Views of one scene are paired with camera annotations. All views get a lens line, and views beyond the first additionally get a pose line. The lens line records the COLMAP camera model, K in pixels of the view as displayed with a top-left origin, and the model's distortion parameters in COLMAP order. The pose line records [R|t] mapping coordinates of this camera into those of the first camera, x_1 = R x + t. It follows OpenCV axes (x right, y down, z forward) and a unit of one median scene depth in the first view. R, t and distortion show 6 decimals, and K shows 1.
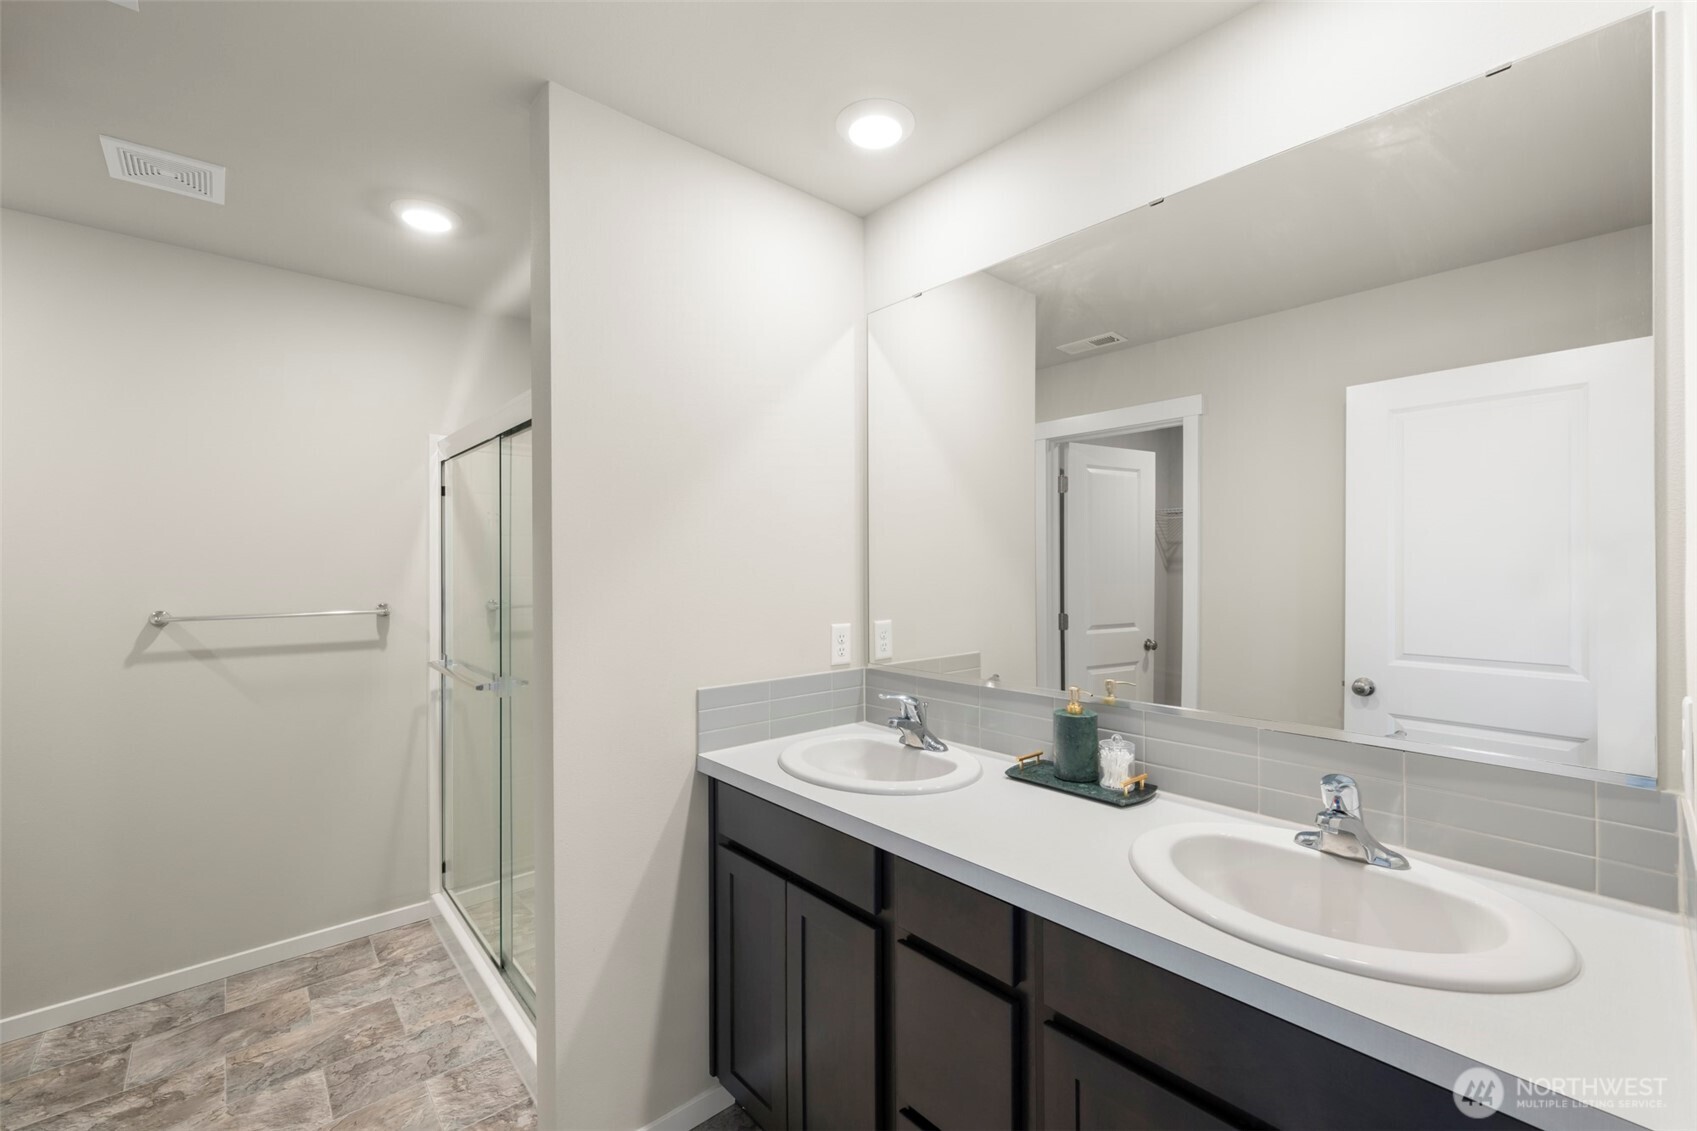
lens RADIAL K [[710.2, 0, 851.6], [0, 710.2, 562.2], [0, 0, 1]] dist [-0.013685, -0.000006]
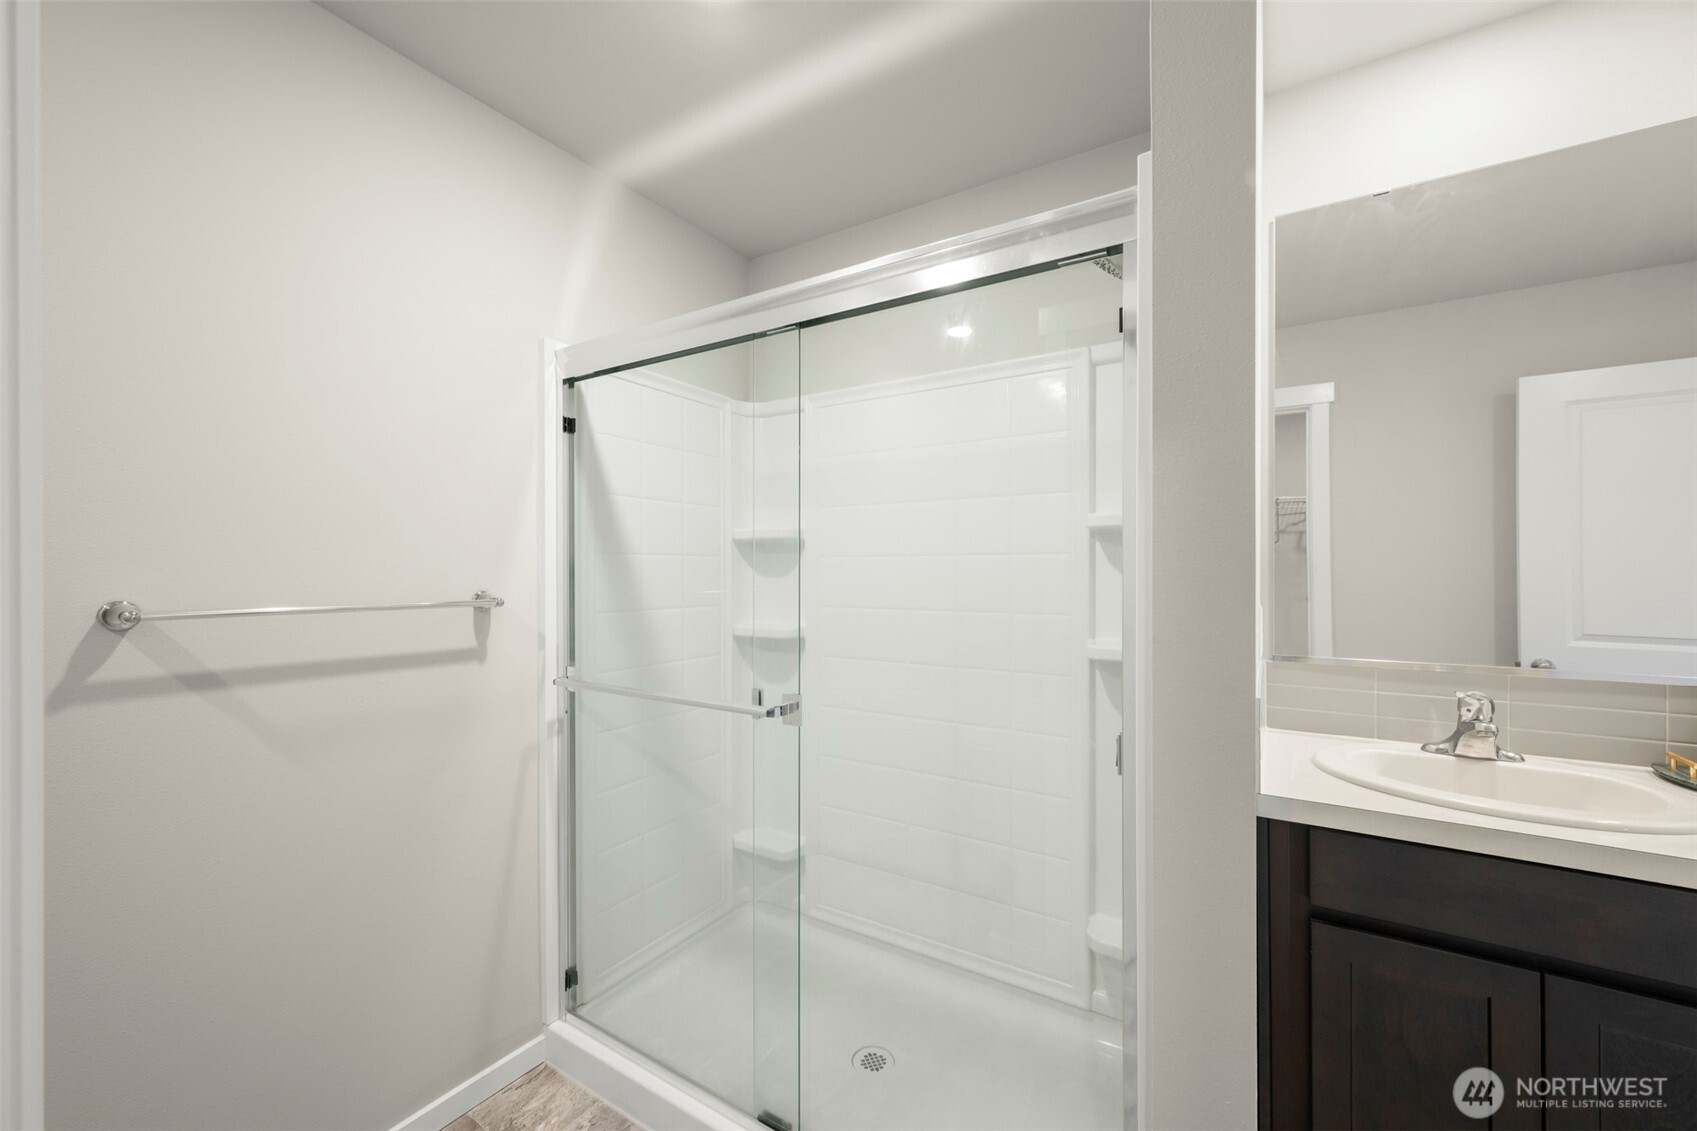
lens RADIAL K [[684.1, 0, 843.9], [0, 684.1, 573.5], [0, 0, 1]] dist [-0.000873, 0.000051]
pose [[0.959918, 0.003801, 0.280256, -0.526764], [-0.006299, 0.999948, 0.008013, 0.035743], [-0.280211, -0.009457, 0.959892, 0.309937]]
